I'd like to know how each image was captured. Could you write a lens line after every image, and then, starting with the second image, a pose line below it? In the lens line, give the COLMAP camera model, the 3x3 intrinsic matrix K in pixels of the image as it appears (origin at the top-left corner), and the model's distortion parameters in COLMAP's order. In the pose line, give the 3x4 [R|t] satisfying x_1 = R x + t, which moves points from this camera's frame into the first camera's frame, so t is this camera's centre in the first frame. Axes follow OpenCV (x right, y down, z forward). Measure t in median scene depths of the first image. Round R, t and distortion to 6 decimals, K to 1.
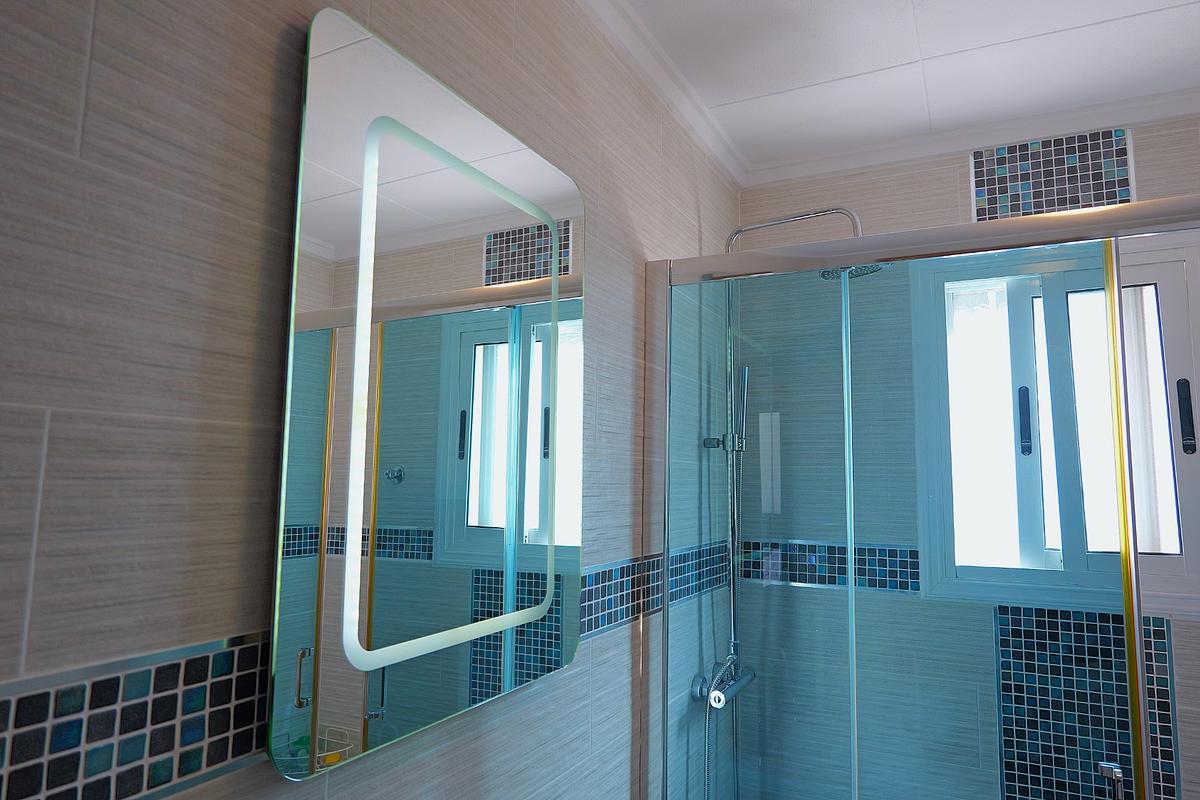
lens RADIAL K [[761.8, 0, 599.1], [0, 761.8, 393.5], [0, 0, 1]] dist [-0.022741, 0.010878]
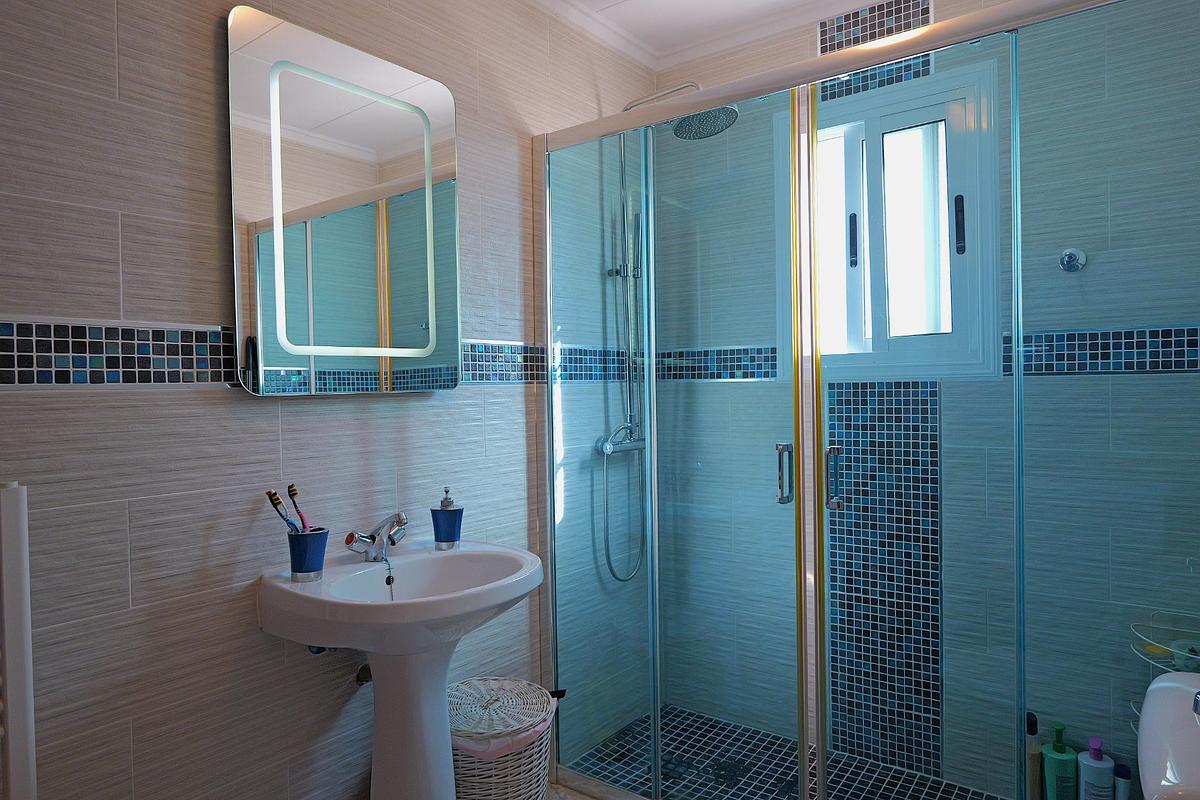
lens RADIAL K [[761.8, 0, 603.6], [0, 761.8, 402.6], [0, 0, 1]] dist [-0.022741, 0.010878]
pose [[0.984904, -0.028906, -0.170670, 0.387498], [0.051529, 0.990220, 0.129651, 0.128537], [0.165253, -0.136489, 0.976761, -0.385715]]
